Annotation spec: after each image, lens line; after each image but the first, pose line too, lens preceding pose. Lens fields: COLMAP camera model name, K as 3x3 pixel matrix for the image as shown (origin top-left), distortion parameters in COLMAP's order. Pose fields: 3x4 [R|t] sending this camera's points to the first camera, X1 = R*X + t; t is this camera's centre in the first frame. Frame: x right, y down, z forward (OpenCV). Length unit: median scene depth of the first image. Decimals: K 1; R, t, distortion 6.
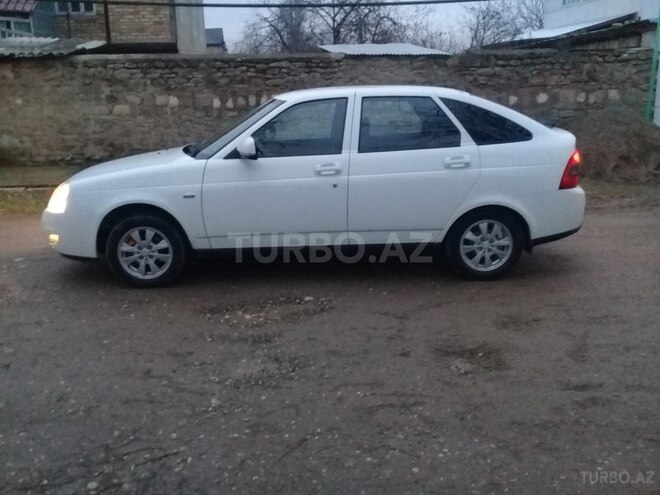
lens RADIAL K [[611.8, 0, 324.7], [0, 611.8, 248.8], [0, 0, 1]] dist [0.083340, 0.000000]
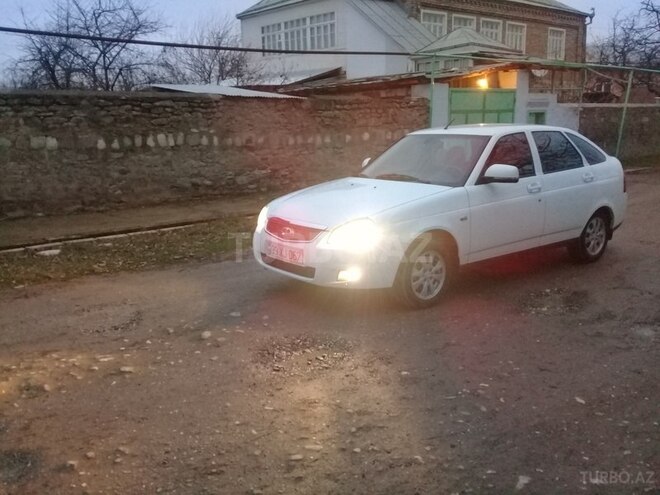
lens RADIAL K [[611.8, 0, 333.0], [0, 611.8, 247.8], [0, 0, 1]] dist [0.083340, 0.000000]
pose [[0.816061, -0.117314, 0.565934, -0.430808], [0.153093, 0.988083, -0.015933, -0.020692], [-0.557321, 0.099643, 0.824296, 0.079168]]
